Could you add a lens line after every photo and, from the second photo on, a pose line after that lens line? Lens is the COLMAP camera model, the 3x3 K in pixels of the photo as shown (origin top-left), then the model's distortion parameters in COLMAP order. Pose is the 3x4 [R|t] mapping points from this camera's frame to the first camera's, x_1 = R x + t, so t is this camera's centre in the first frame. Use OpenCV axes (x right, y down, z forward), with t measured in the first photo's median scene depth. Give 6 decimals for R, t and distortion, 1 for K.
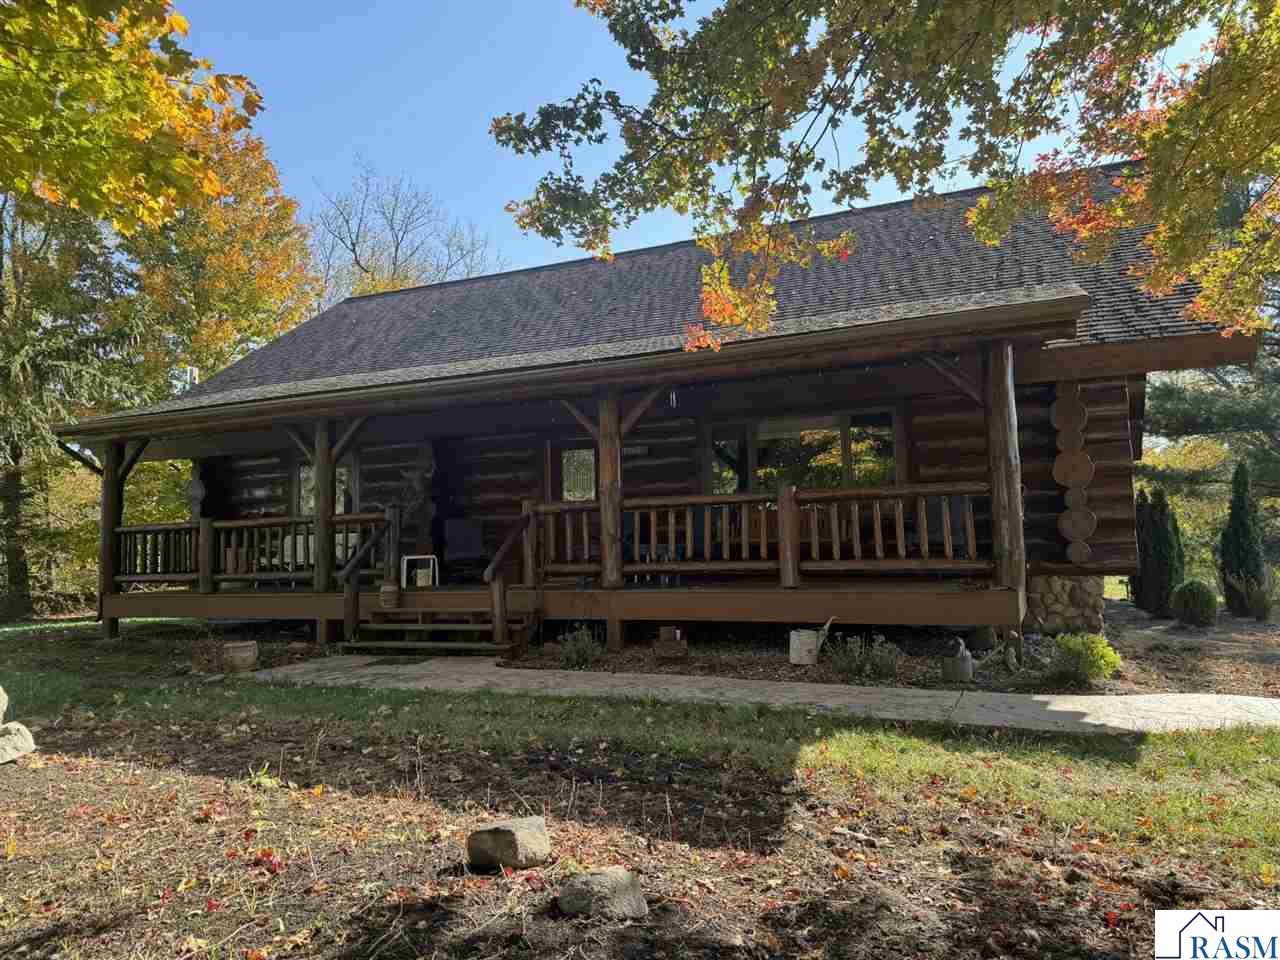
lens RADIAL K [[883.7, 0, 642.8], [0, 883.7, 486.3], [0, 0, 1]] dist [0.101051, -0.142697]
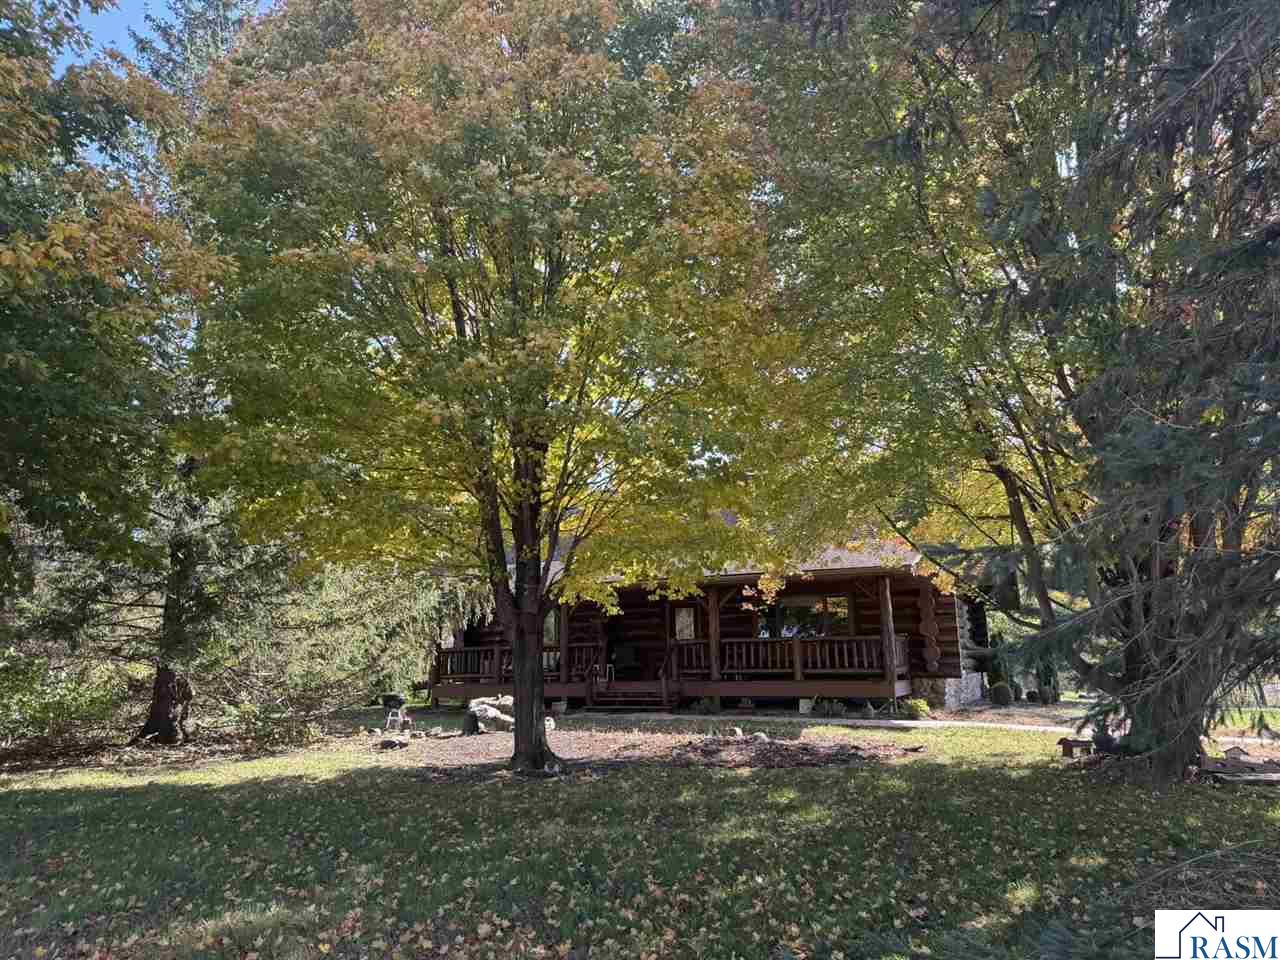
lens RADIAL K [[883.7, 0, 642.8], [0, 883.7, 486.3], [0, 0, 1]] dist [0.101051, -0.142697]
pose [[0.999890, 0.011027, -0.009960, -0.221143], [-0.012215, 0.991660, -0.128300, -0.083262], [0.008462, 0.128408, 0.991685, -1.354090]]
